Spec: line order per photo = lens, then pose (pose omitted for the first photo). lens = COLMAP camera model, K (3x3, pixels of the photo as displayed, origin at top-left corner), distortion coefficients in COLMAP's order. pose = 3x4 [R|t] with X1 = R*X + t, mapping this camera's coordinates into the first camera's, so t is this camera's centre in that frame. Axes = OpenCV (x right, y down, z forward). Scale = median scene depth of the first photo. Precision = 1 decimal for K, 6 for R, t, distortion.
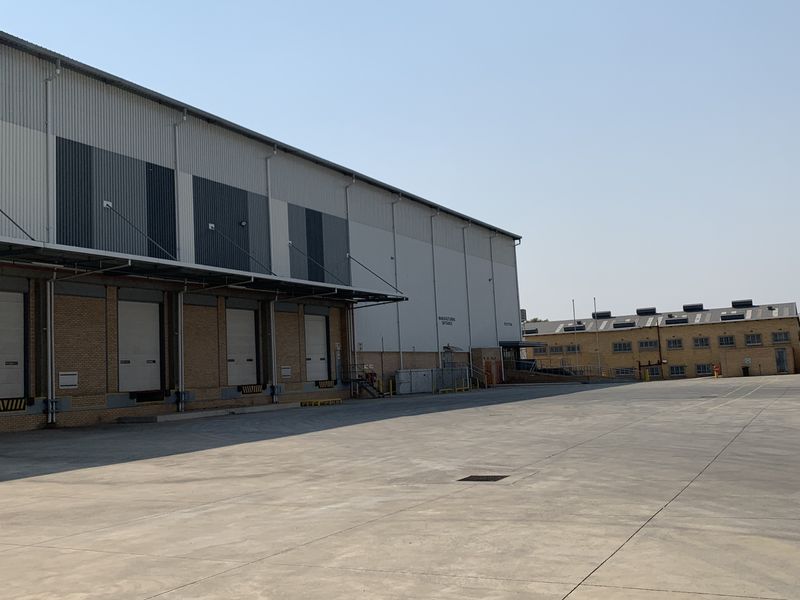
lens RADIAL K [[787.2, 0, 395.4], [0, 787.2, 286.0], [0, 0, 1]] dist [0.095836, -0.214268]
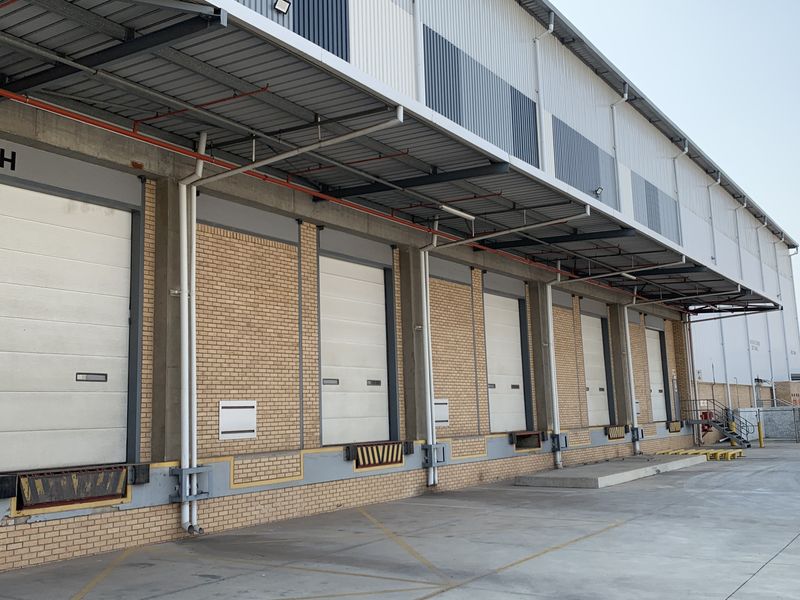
lens RADIAL K [[782.5, 0, 400.5], [0, 782.5, 283.7], [0, 0, 1]] dist [0.122315, -0.368488]
pose [[0.992283, -0.002183, -0.123977, -0.301421], [-0.004017, 0.998754, -0.049739, 0.040146], [0.123931, 0.049853, 0.991038, 0.317840]]
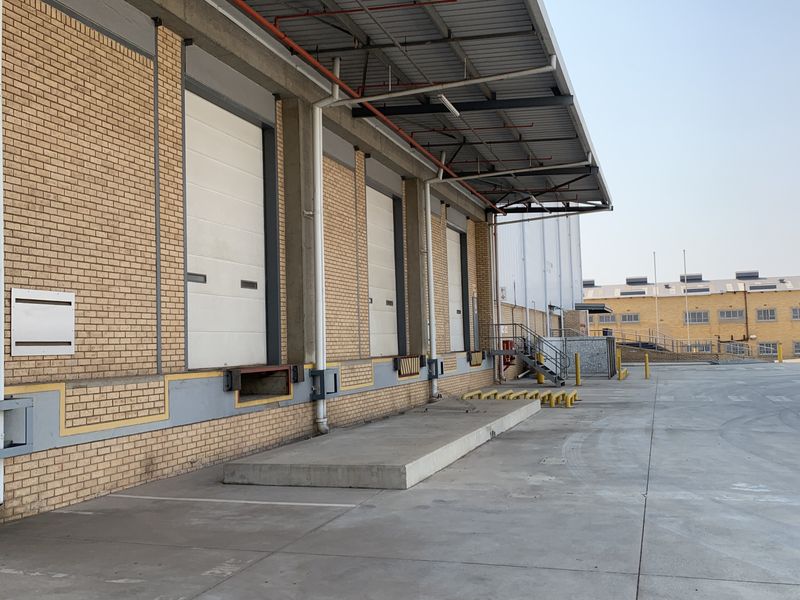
lens RADIAL K [[787.2, 0, 395.4], [0, 787.2, 286.0], [0, 0, 1]] dist [0.095836, -0.214268]
pose [[0.986336, 0.033995, 0.161198, -0.281567], [-0.038950, 0.998858, 0.027678, 0.078436], [-0.160073, -0.033578, 0.986534, 0.601697]]
